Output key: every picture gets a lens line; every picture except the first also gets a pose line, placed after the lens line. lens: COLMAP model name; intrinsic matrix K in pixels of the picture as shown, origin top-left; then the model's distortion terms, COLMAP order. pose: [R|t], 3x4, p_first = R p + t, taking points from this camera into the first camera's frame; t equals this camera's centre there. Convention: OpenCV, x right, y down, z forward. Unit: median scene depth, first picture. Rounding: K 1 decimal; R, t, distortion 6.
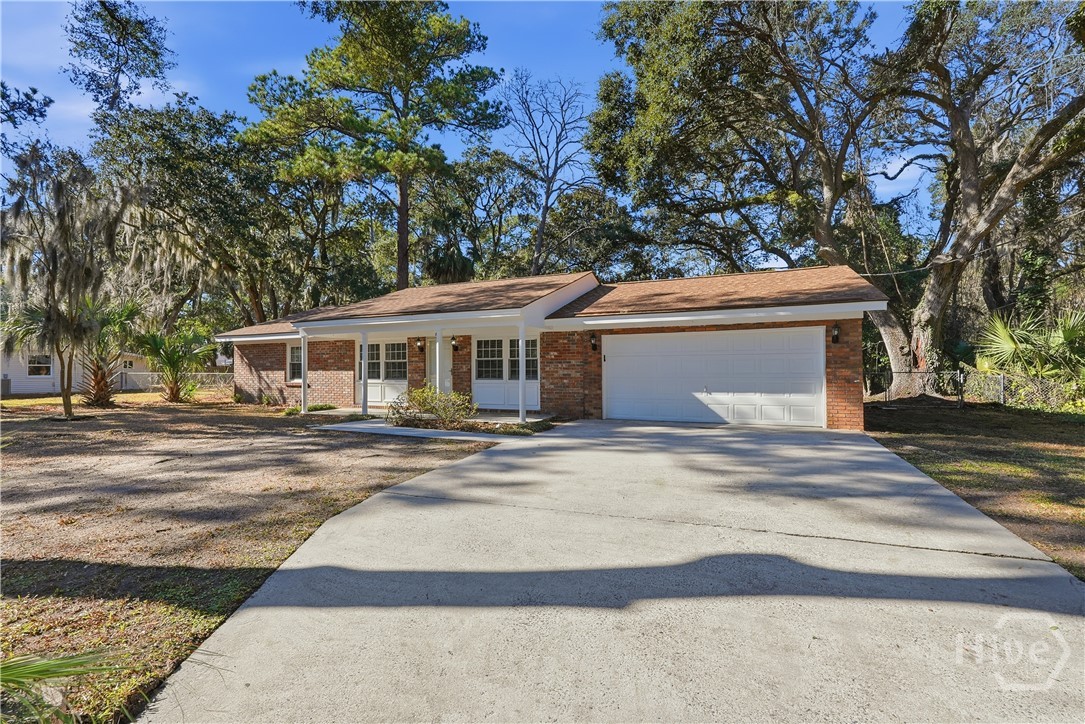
lens RADIAL K [[484.6, 0, 542.5], [0, 484.6, 362.0], [0, 0, 1]] dist [-0.000293, -0.000045]
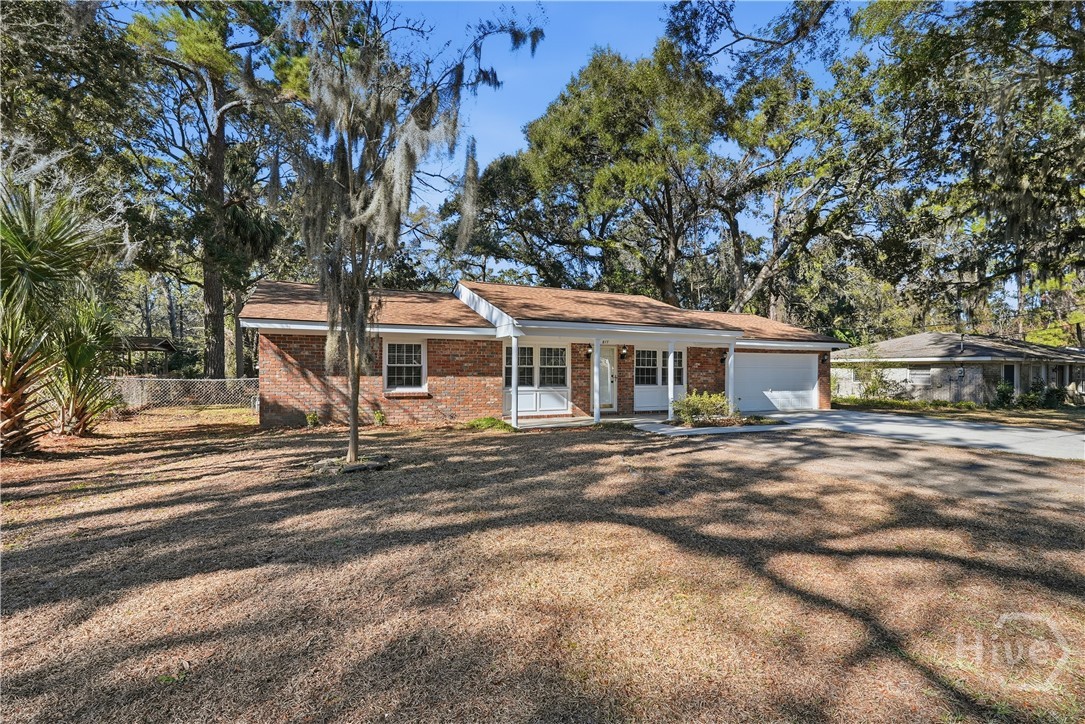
lens RADIAL K [[484.6, 0, 542.5], [0, 484.6, 362.0], [0, 0, 1]] dist [-0.000293, -0.000045]
pose [[0.677933, 0.019706, 0.734859, -1.052868], [-0.024119, 0.999699, -0.004556, -0.006615], [-0.734728, -0.014635, 0.678204, 0.389372]]
